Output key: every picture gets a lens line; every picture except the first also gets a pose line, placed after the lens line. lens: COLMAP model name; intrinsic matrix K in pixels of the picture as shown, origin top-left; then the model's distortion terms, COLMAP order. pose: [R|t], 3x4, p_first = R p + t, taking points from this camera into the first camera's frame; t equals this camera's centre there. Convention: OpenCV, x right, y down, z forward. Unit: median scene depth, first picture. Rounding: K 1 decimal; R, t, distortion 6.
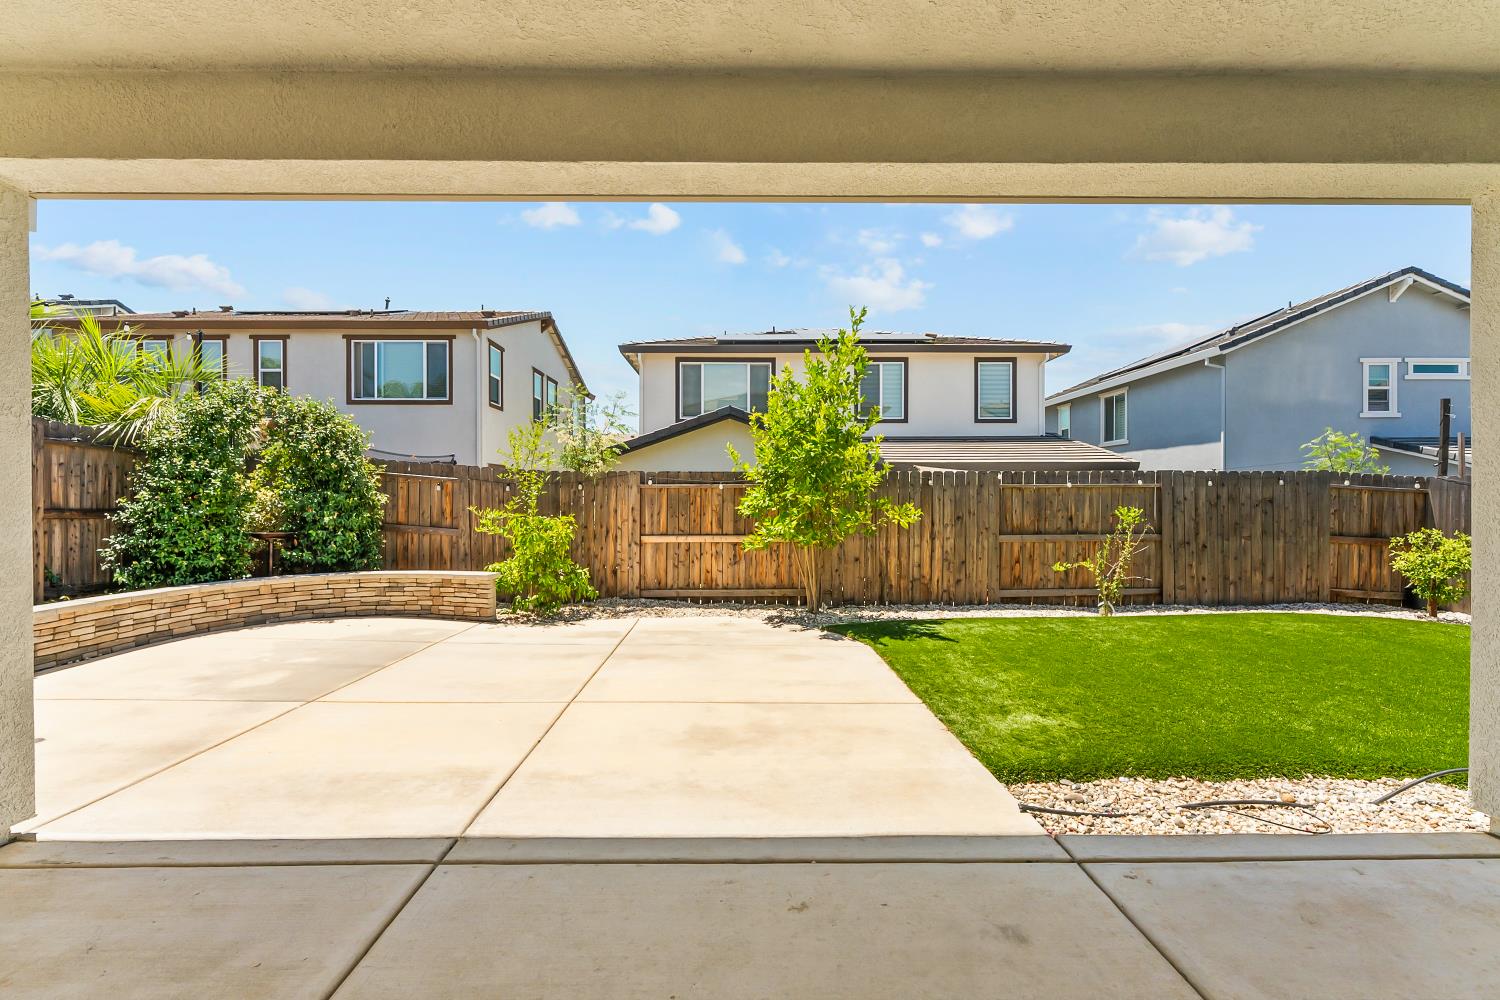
lens RADIAL K [[619.3, 0, 747.5], [0, 619.3, 501.9], [0, 0, 1]] dist [0.005050, -0.000305]
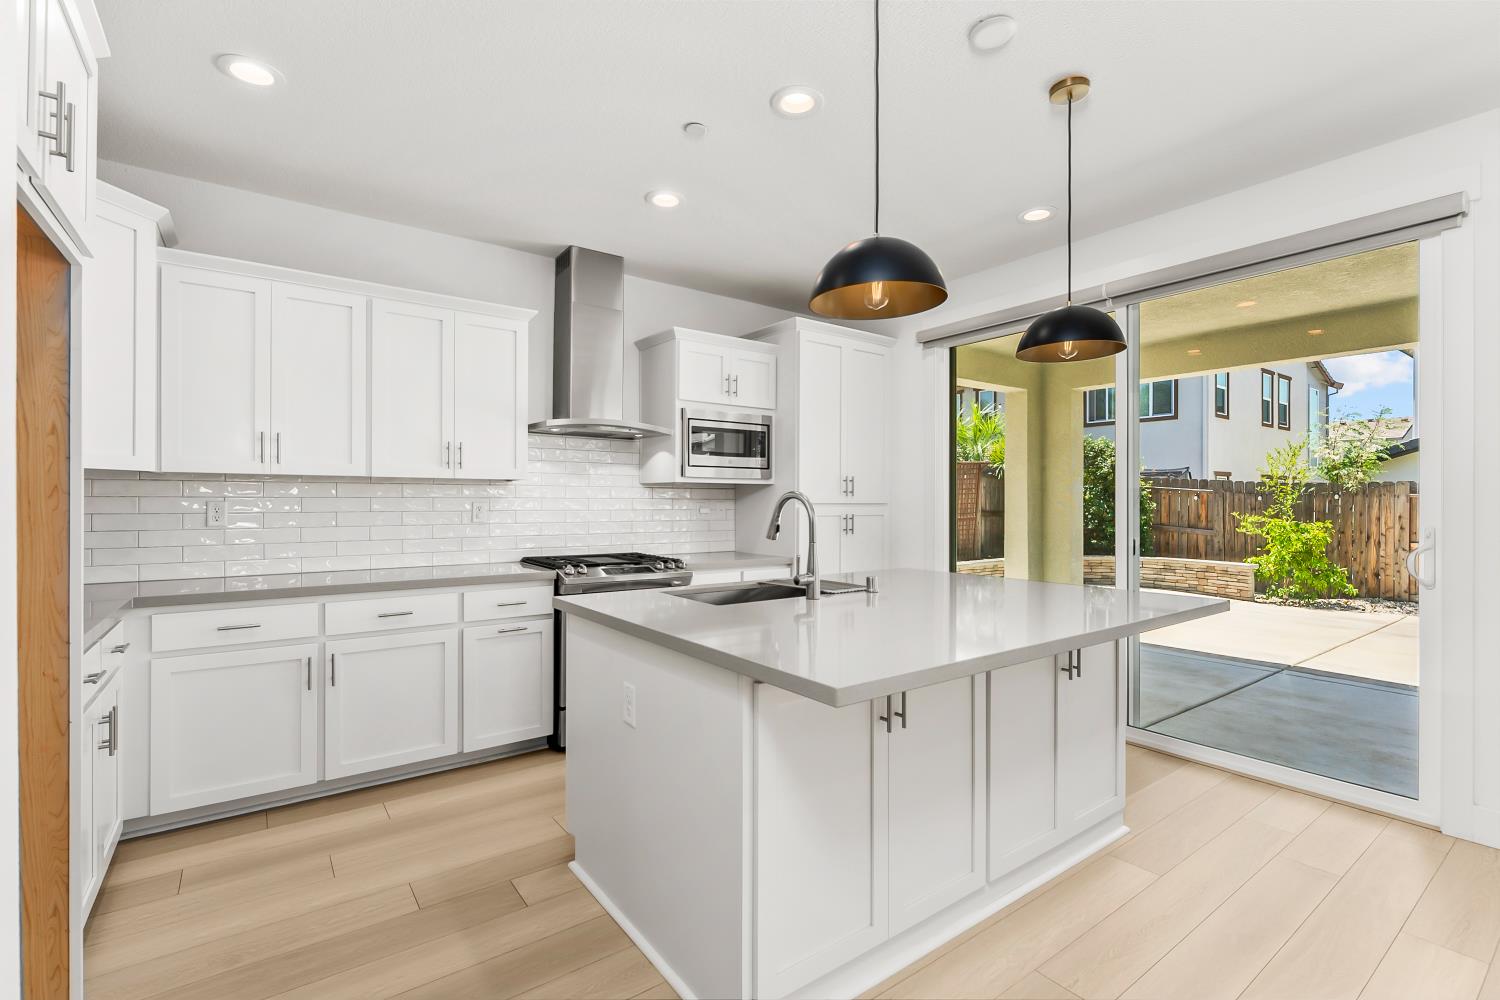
lens RADIAL K [[673.5, 0, 750.3], [0, 673.5, 501.5], [0, 0, 1]] dist [0.000890, -0.000205]
pose [[0.577857, 0.001654, -0.816137, 0.114262], [-0.006957, 0.999972, -0.002900, -0.004220], [0.816109, 0.007353, 0.577852, -0.579924]]
